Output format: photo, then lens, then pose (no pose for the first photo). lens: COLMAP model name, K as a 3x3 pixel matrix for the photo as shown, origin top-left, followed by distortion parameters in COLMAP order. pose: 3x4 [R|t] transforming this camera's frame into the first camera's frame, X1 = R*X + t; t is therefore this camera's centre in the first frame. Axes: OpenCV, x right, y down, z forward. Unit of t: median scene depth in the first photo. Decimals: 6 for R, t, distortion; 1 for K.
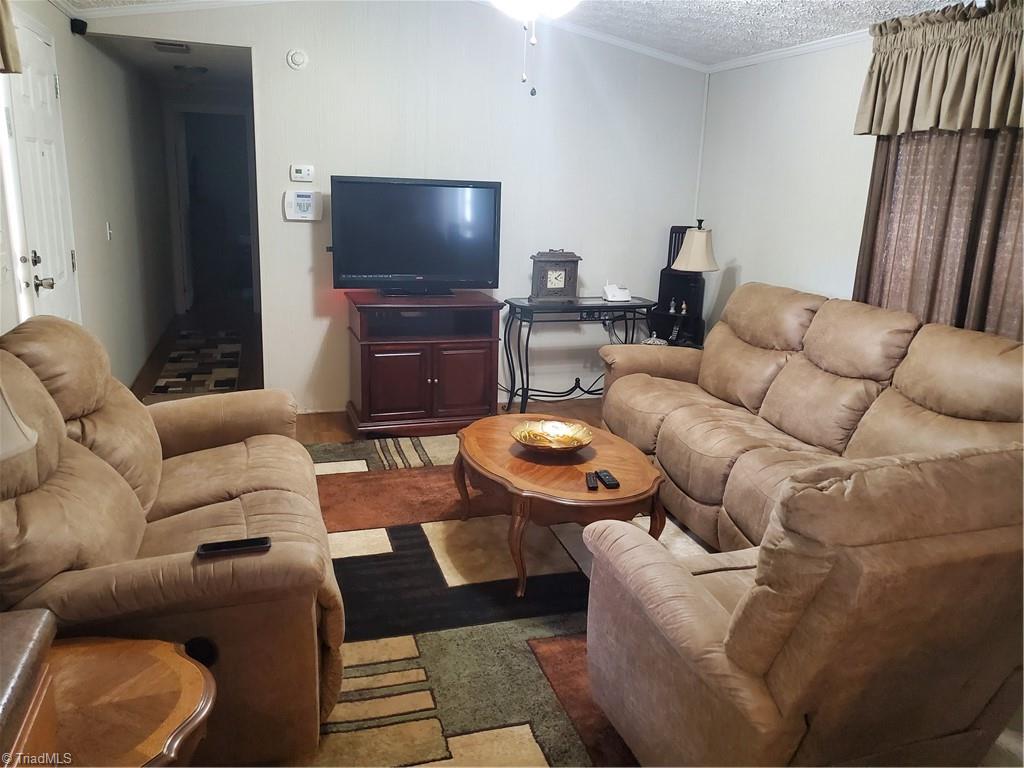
lens RADIAL K [[835.1, 0, 512.0], [0, 835.1, 384.0], [0, 0, 1]] dist [0.003561, 0.038945]
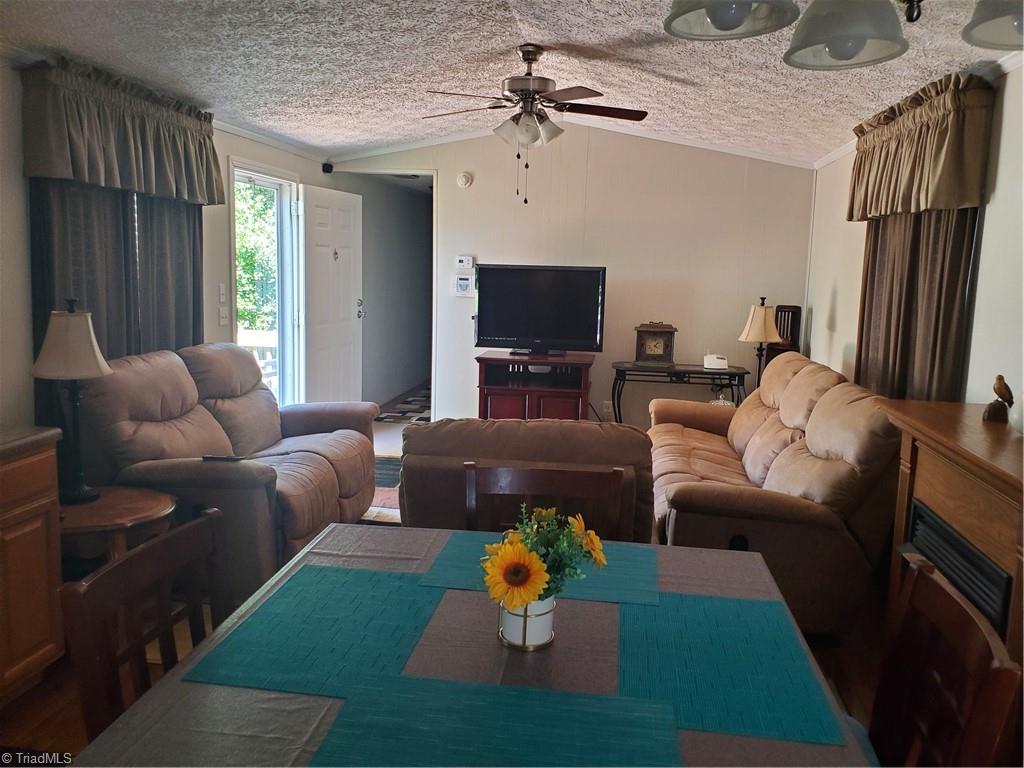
lens RADIAL K [[835.1, 0, 512.0], [0, 835.1, 384.0], [0, 0, 1]] dist [0.003561, 0.038945]
pose [[0.896421, 0.049065, -0.440479, 0.397488], [-0.097924, 0.991218, -0.088873, 0.052469], [0.432250, 0.122801, 0.893353, -0.142945]]
